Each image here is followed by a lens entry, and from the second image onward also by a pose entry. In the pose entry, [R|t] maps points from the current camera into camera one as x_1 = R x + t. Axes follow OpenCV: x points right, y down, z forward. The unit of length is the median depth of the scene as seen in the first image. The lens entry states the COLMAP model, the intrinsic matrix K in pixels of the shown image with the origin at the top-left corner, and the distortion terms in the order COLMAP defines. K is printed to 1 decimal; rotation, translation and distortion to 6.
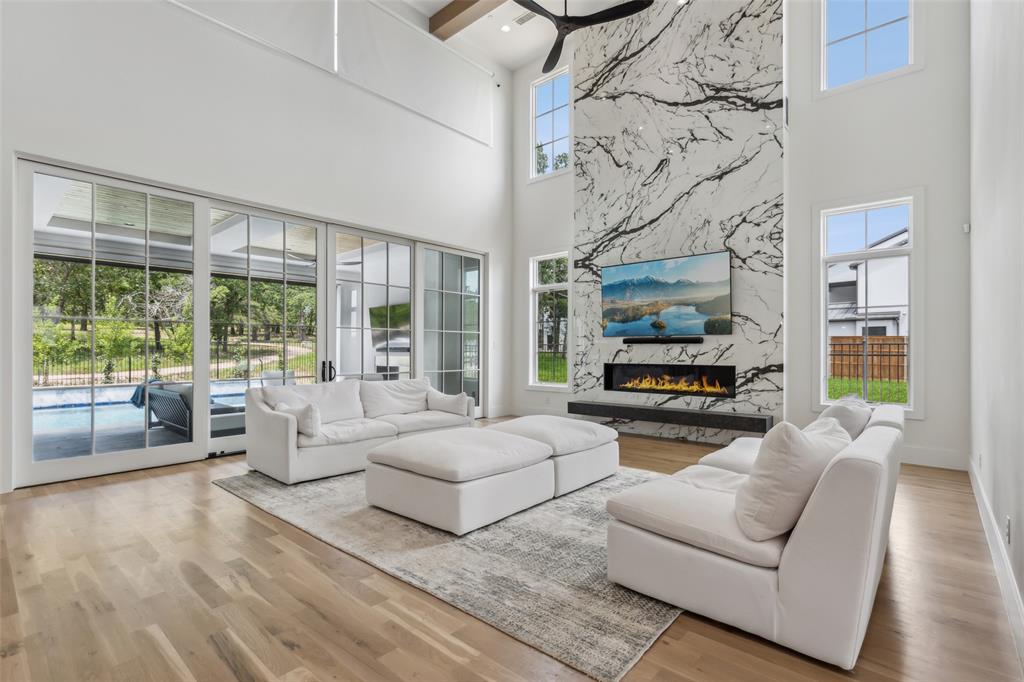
lens RADIAL K [[481.3, 0, 510.4], [0, 481.3, 348.7], [0, 0, 1]] dist [-0.001278, 0.000135]
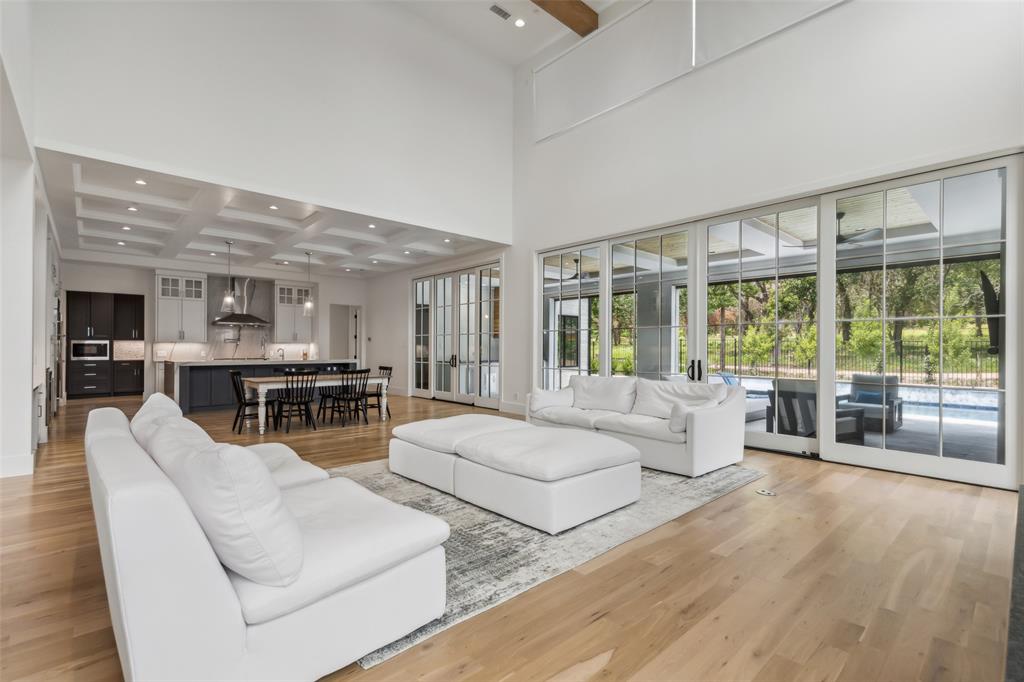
lens RADIAL K [[466.8, 0, 512.9], [0, 466.8, 341.6], [0, 0, 1]] dist [0.024804, 0.000006]
pose [[-0.111718, -0.013783, -0.993644, 0.422374], [-0.001813, 0.999905, -0.013666, 0.000634], [0.993738, 0.000275, -0.111732, 0.494412]]
